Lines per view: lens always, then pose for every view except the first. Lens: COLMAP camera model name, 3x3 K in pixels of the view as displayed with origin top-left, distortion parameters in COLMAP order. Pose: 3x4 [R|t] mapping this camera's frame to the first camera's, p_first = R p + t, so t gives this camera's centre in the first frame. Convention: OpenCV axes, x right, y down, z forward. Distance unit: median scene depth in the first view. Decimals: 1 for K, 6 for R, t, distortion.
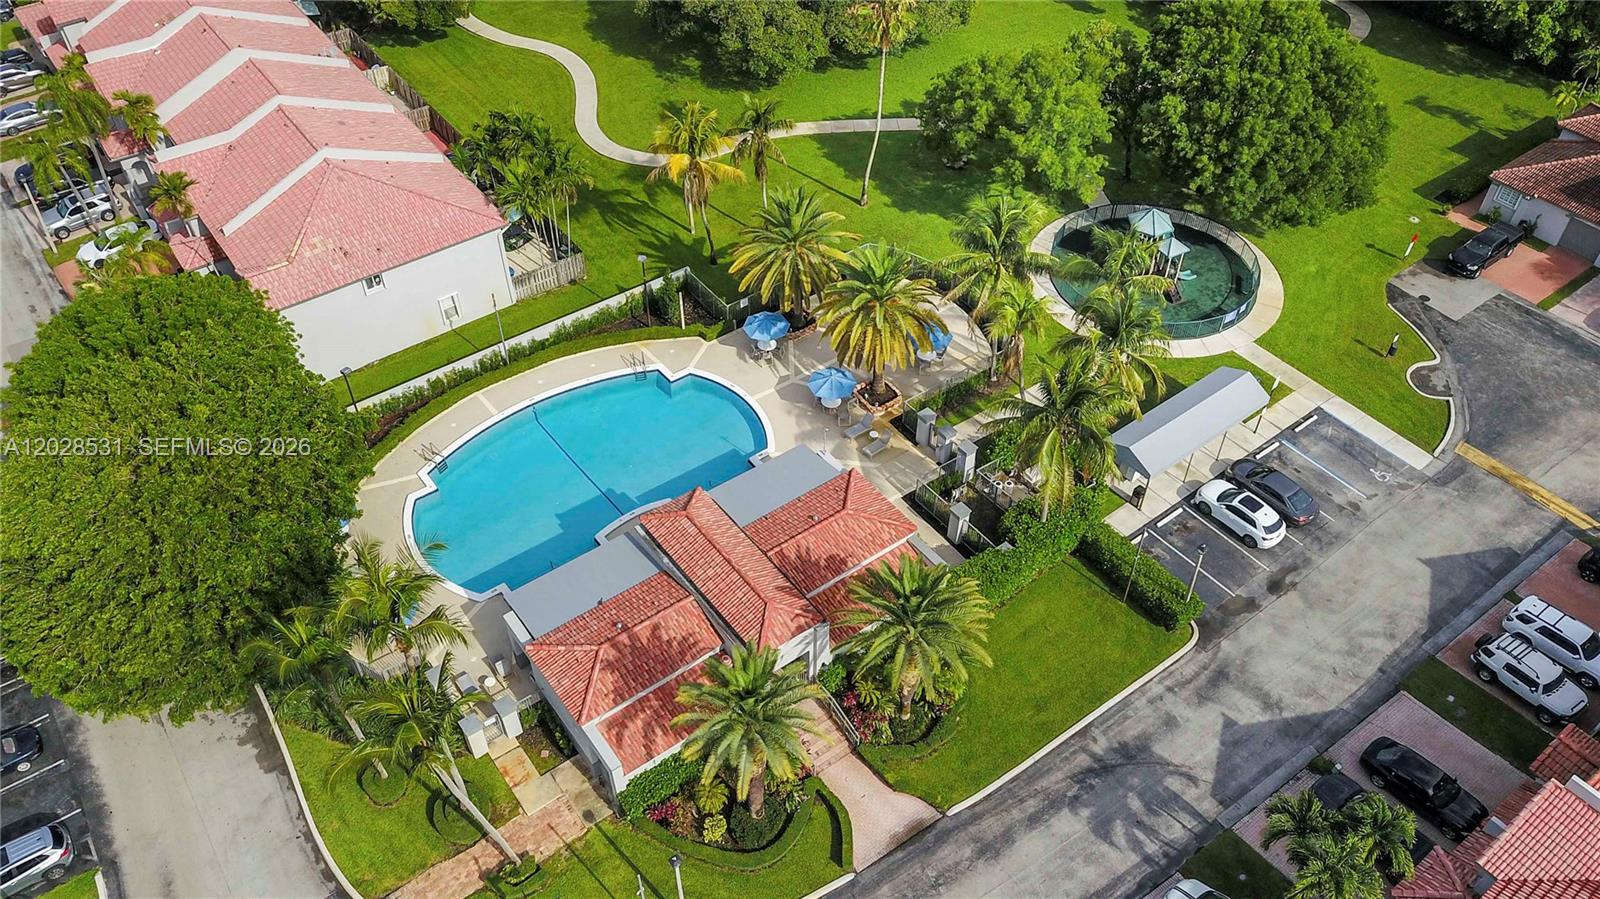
lens RADIAL K [[1249.0, 0, 797.6], [0, 1249.0, 448.9], [0, 0, 1]] dist [0.051642, 0.001809]
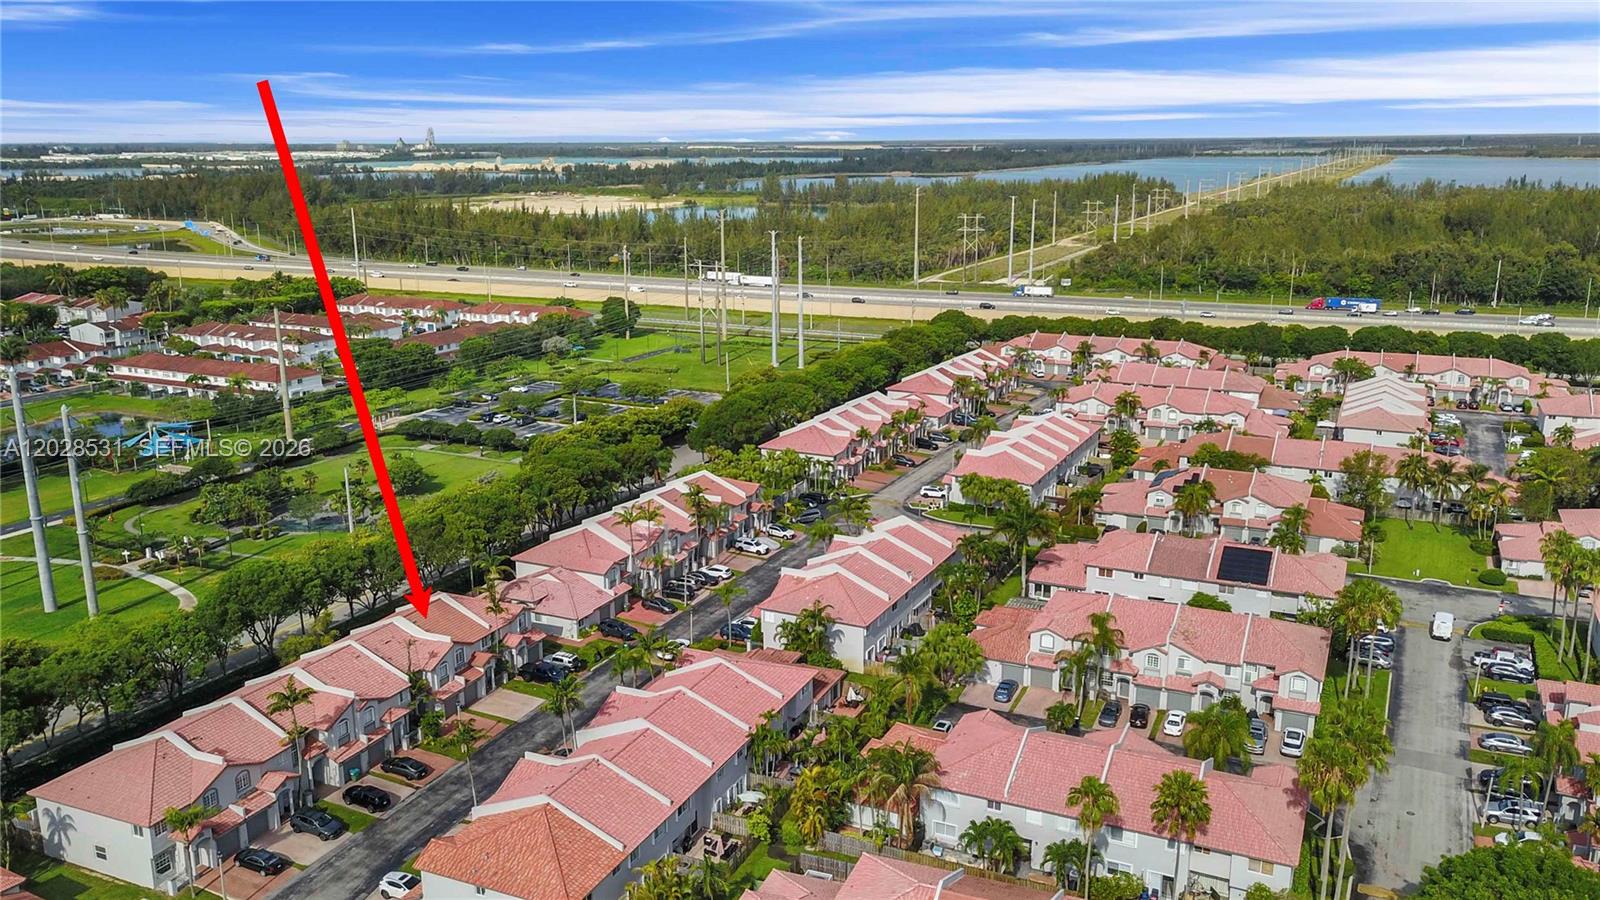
lens RADIAL K [[1249.0, 0, 801.9], [0, 1249.0, 448.6], [0, 0, 1]] dist [0.051642, 0.001809]
pose [[0.454506, 0.212812, -0.864948, 0.196812], [-0.610004, 0.781968, -0.128144, 0.151779], [0.649091, 0.585864, 0.485226, -0.402881]]
